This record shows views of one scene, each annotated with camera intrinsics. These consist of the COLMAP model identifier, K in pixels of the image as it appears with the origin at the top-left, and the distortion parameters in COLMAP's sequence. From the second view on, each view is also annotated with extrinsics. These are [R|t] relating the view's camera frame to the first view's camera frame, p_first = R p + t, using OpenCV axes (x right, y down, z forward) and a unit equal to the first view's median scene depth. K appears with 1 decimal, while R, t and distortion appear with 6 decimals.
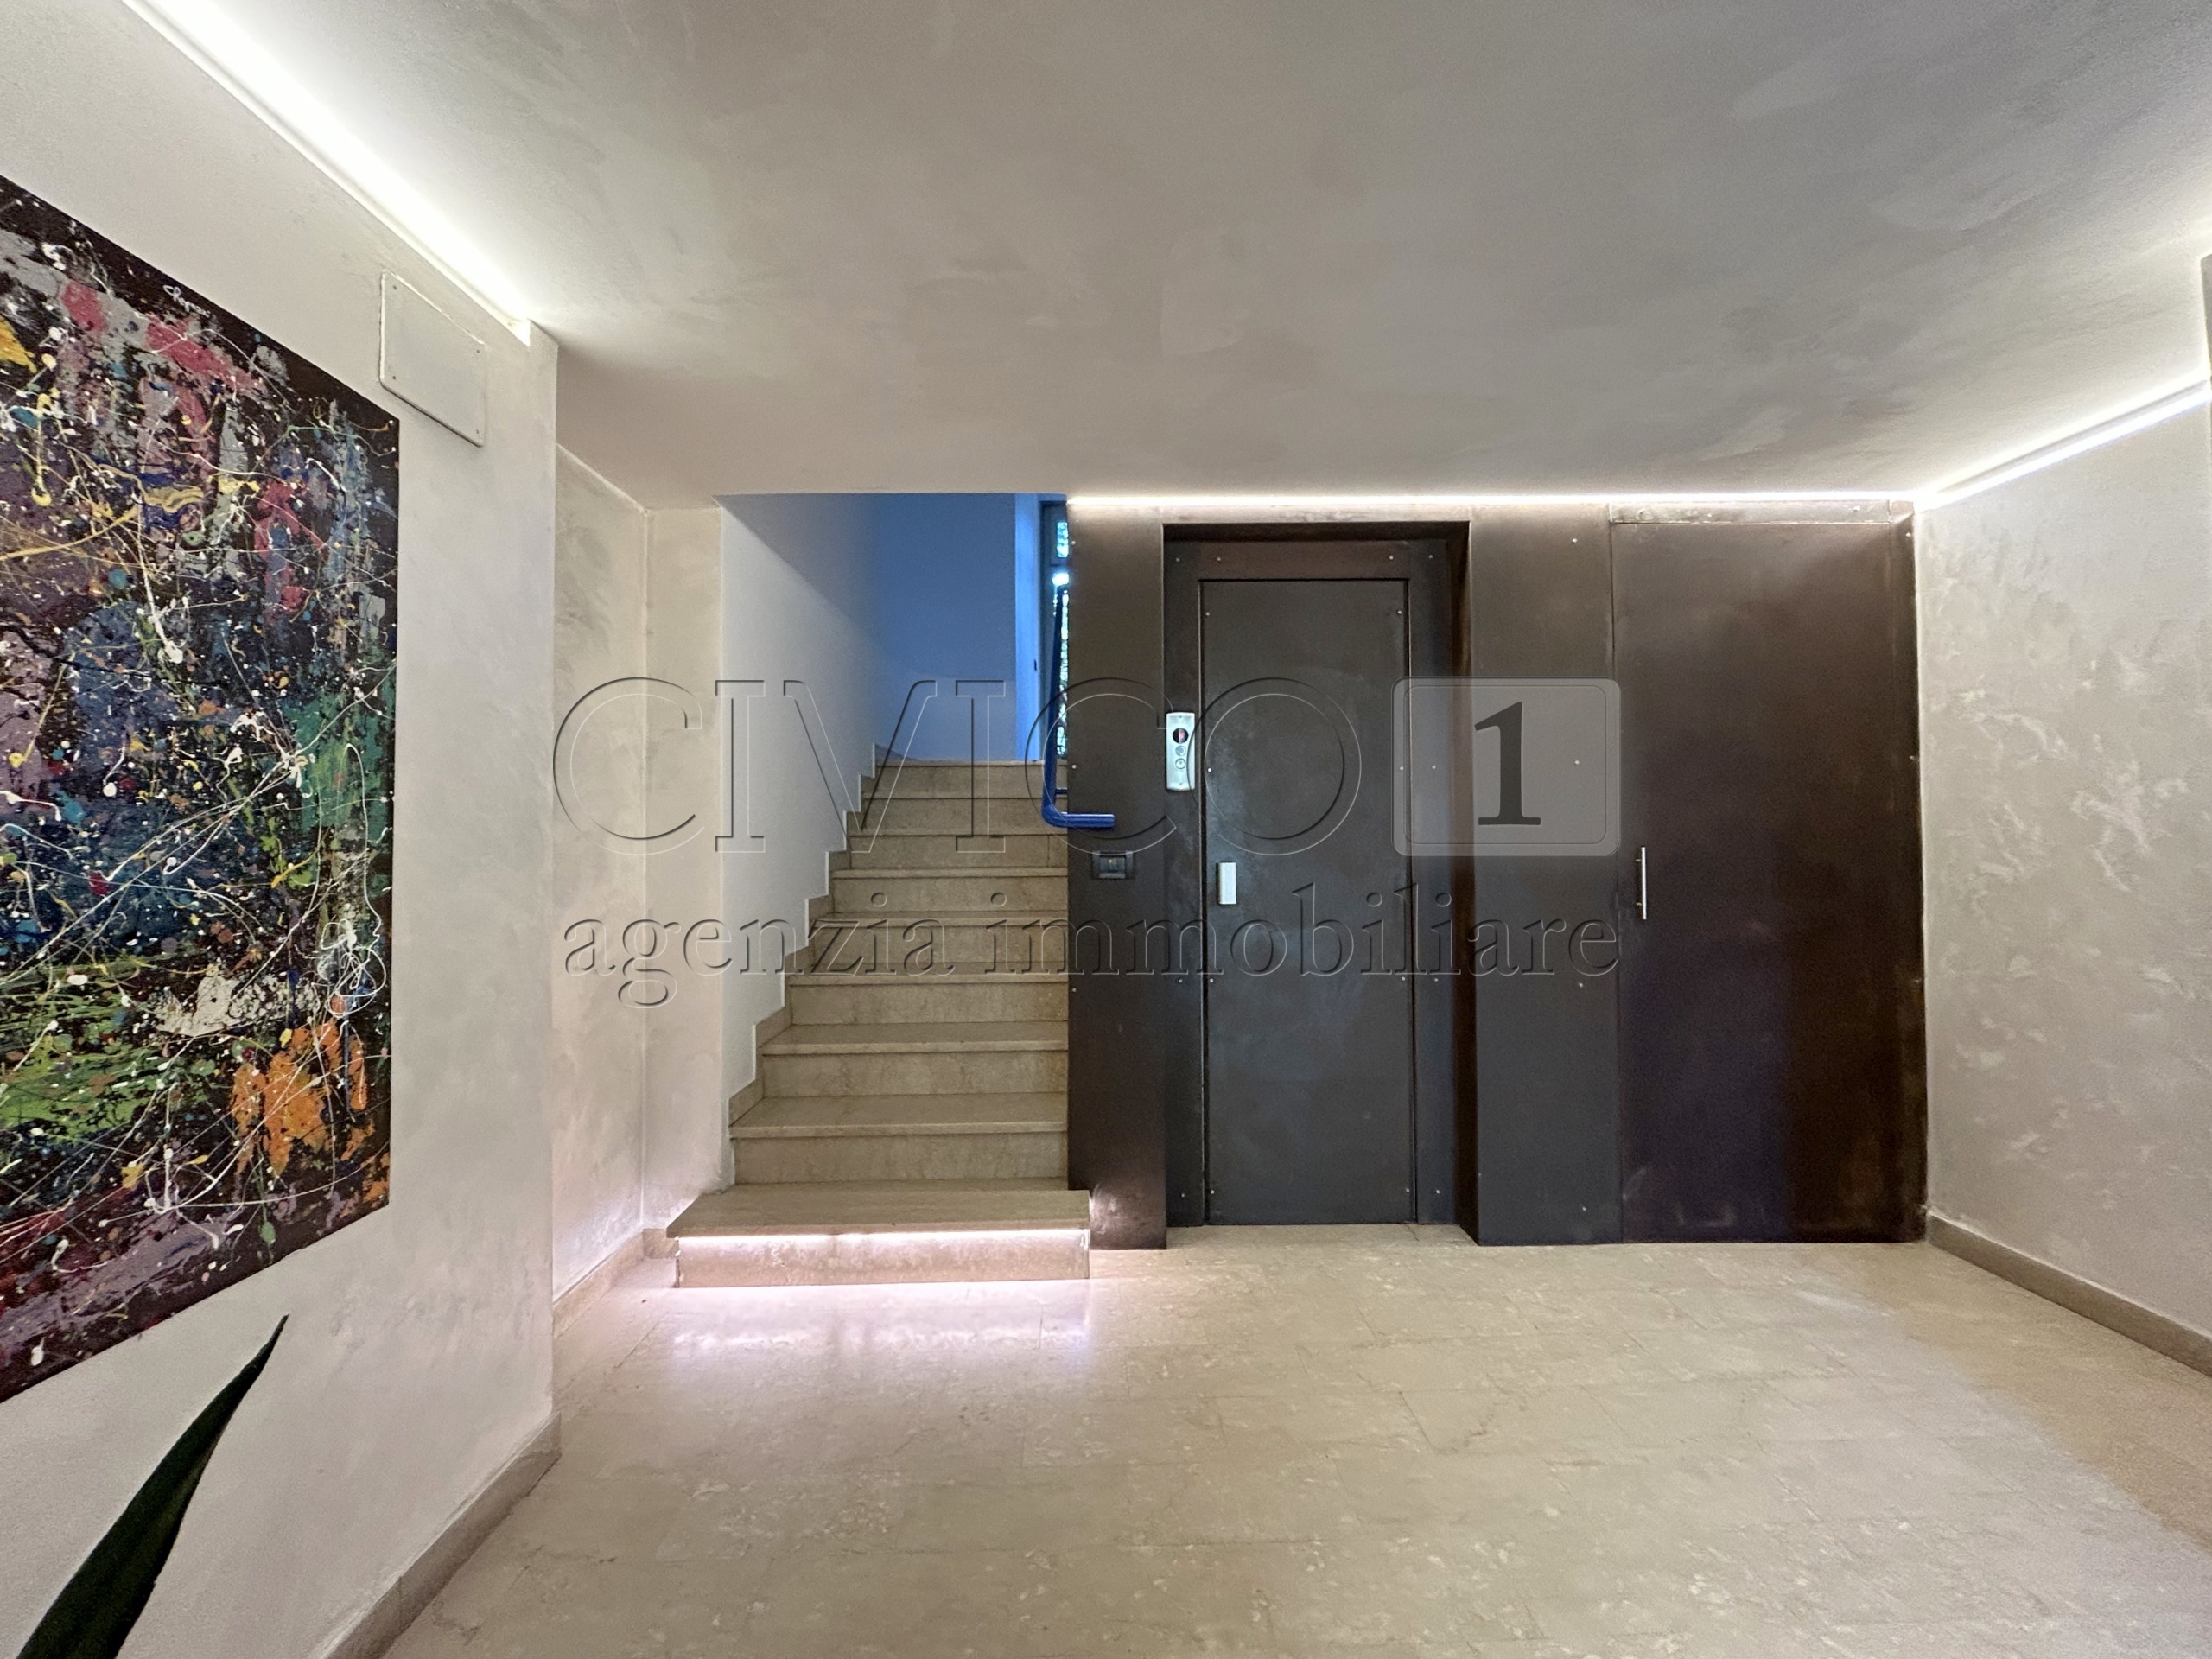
lens RADIAL K [[914.0, 0, 1111.2], [0, 914.0, 813.8], [0, 0, 1]] dist [0.001110, -0.000235]
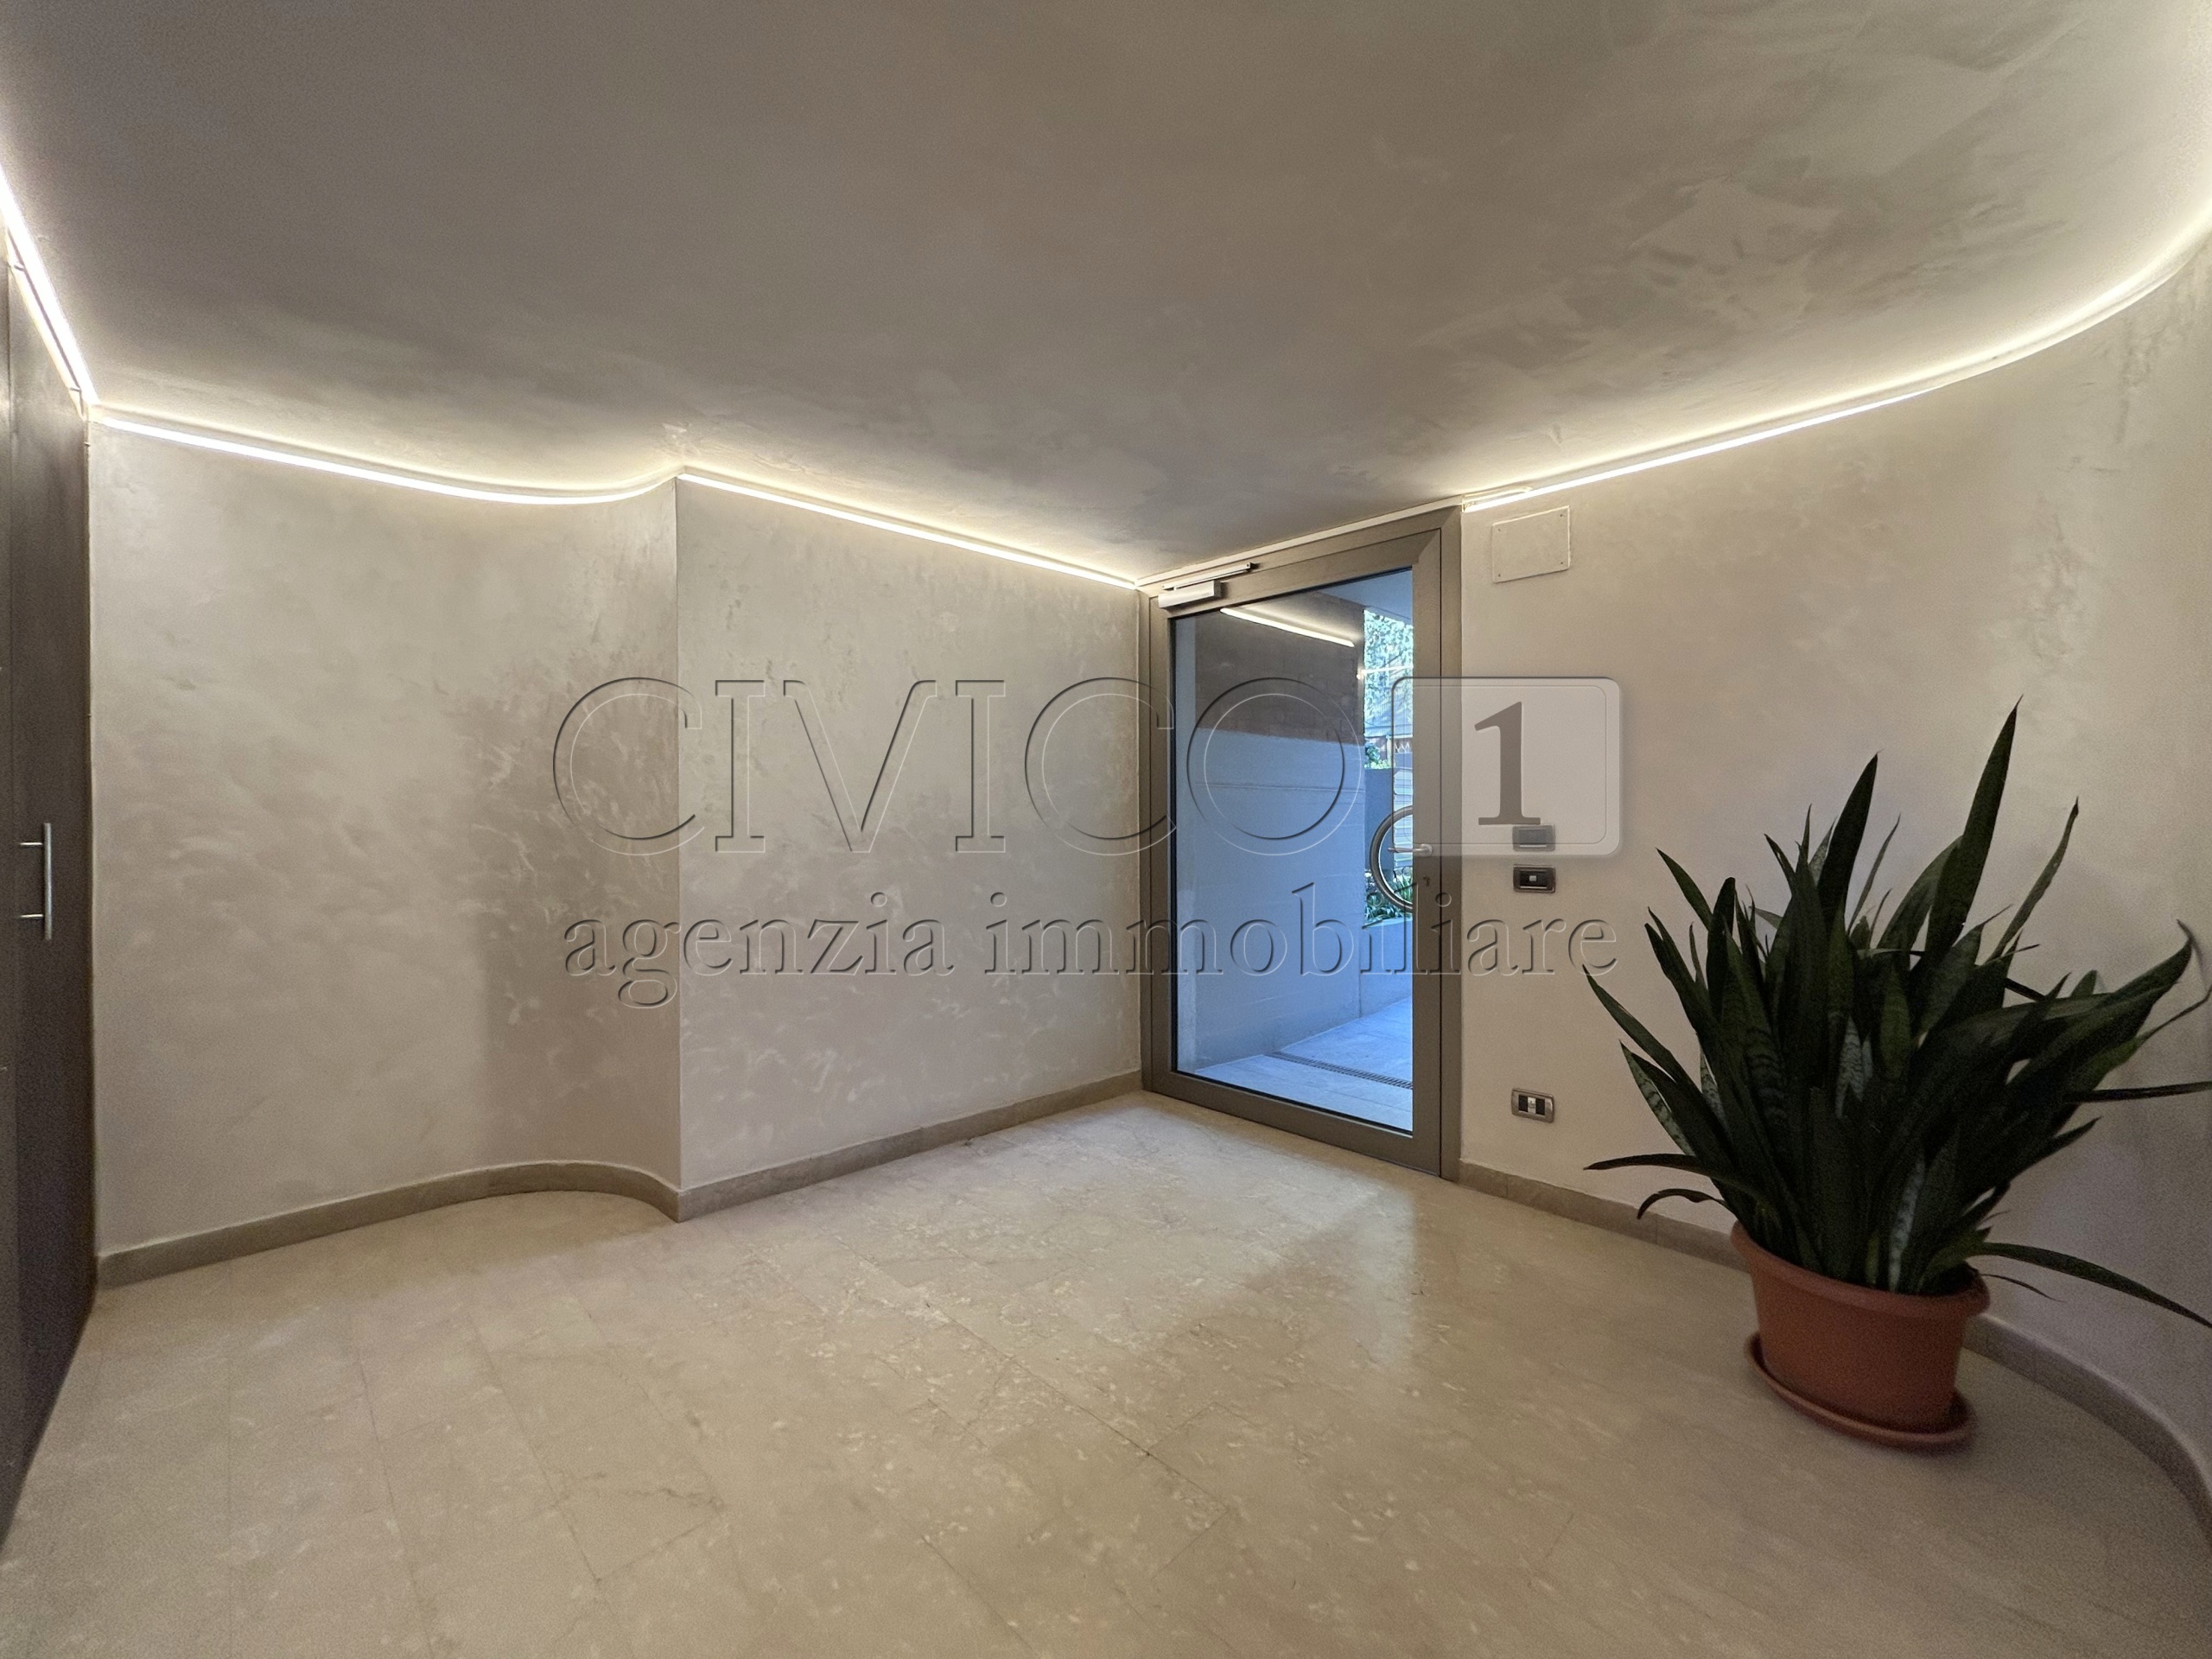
lens RADIAL K [[914.0, 0, 1111.2], [0, 914.0, 813.8], [0, 0, 1]] dist [0.001110, -0.000235]
pose [[-0.667902, 0.002346, 0.744246, -0.751744], [-0.010059, 0.999875, -0.012179, 0.056574], [-0.744182, -0.015621, -0.667795, 1.828873]]
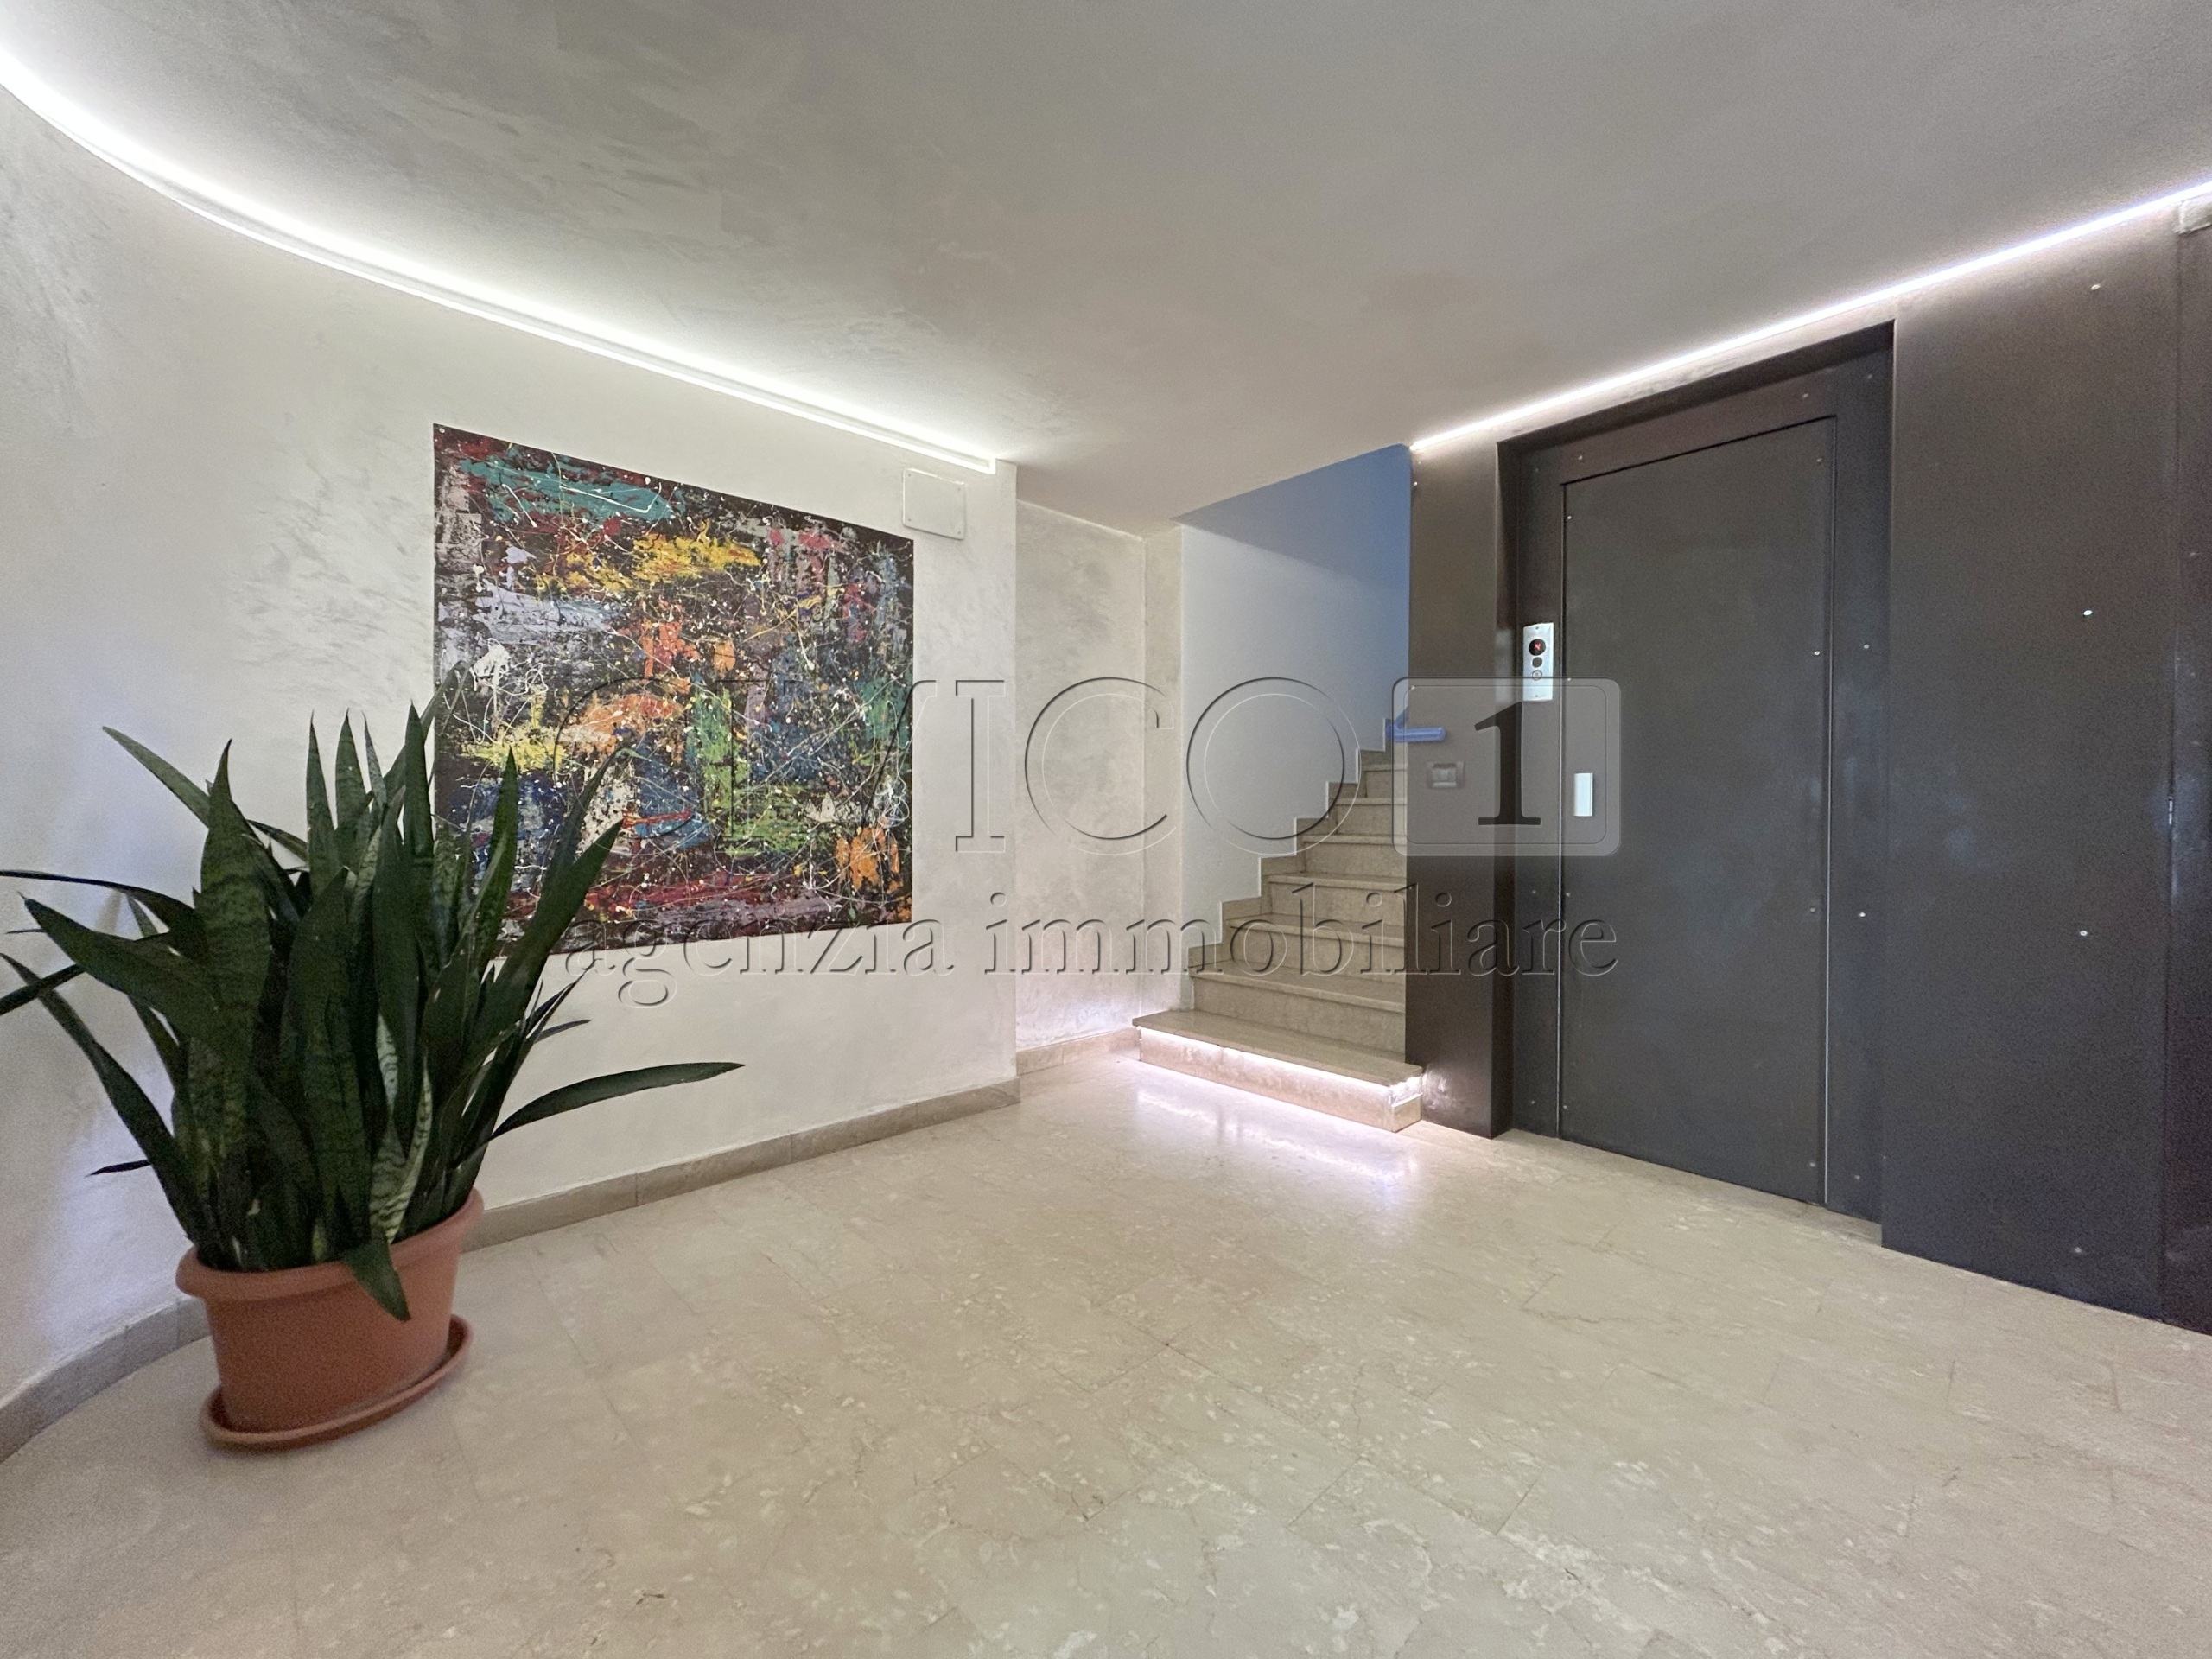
lens RADIAL K [[914.0, 0, 1111.2], [0, 914.0, 813.8], [0, 0, 1]] dist [0.001110, -0.000235]
pose [[0.663040, 0.008542, -0.748535, 1.135138], [0.012406, 0.999672, 0.022398, 0.149462], [0.748481, -0.024137, 0.662717, -0.032055]]
